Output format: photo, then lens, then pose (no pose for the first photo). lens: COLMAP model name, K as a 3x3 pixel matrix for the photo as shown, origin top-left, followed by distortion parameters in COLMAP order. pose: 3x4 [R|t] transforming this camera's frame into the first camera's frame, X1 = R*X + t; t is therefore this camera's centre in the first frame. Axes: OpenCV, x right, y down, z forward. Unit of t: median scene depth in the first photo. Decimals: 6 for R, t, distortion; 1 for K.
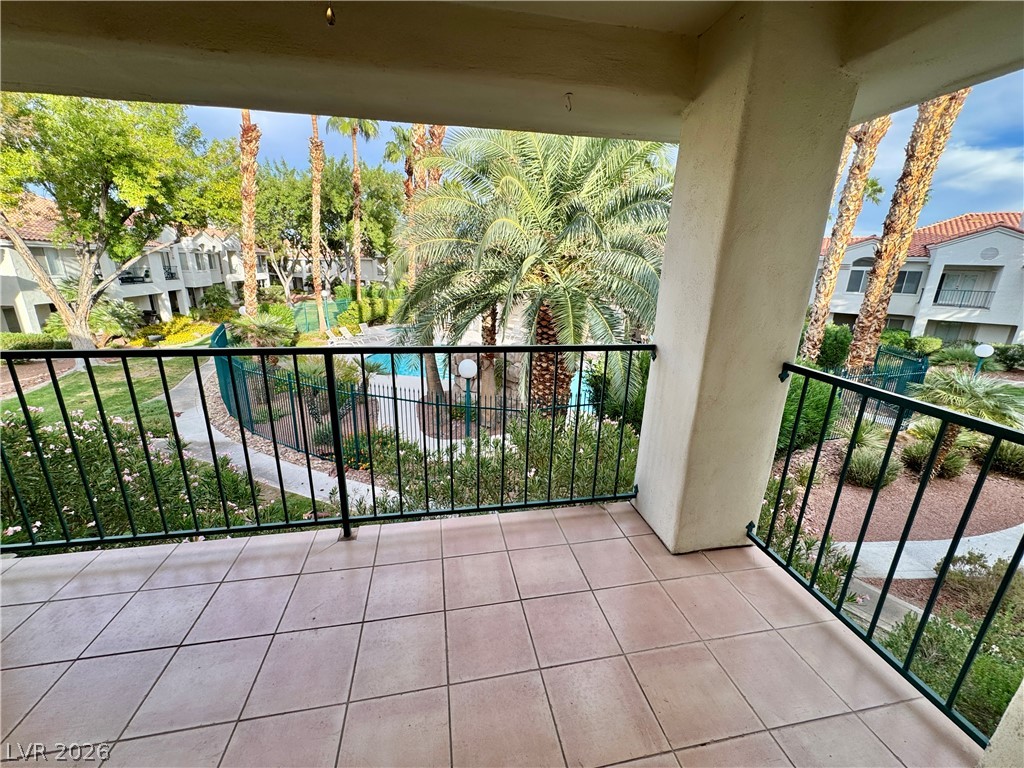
lens RADIAL K [[408.7, 0, 512.1], [0, 408.7, 383.8], [0, 0, 1]] dist [-0.001526, 0.000752]
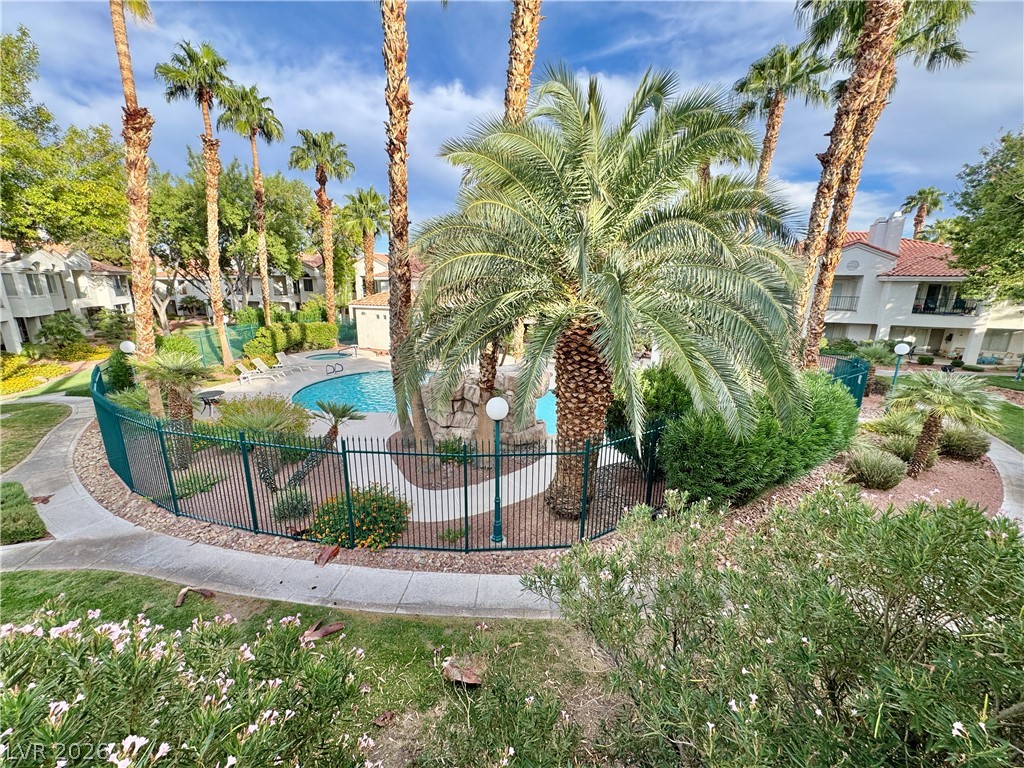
lens RADIAL K [[408.7, 0, 511.4], [0, 408.7, 384.1], [0, 0, 1]] dist [-0.001526, 0.000752]
pose [[0.972402, -0.073159, 0.221545, -0.088690], [0.080638, 0.996433, -0.024892, -0.021596], [-0.218934, 0.042070, 0.974832, 0.062780]]
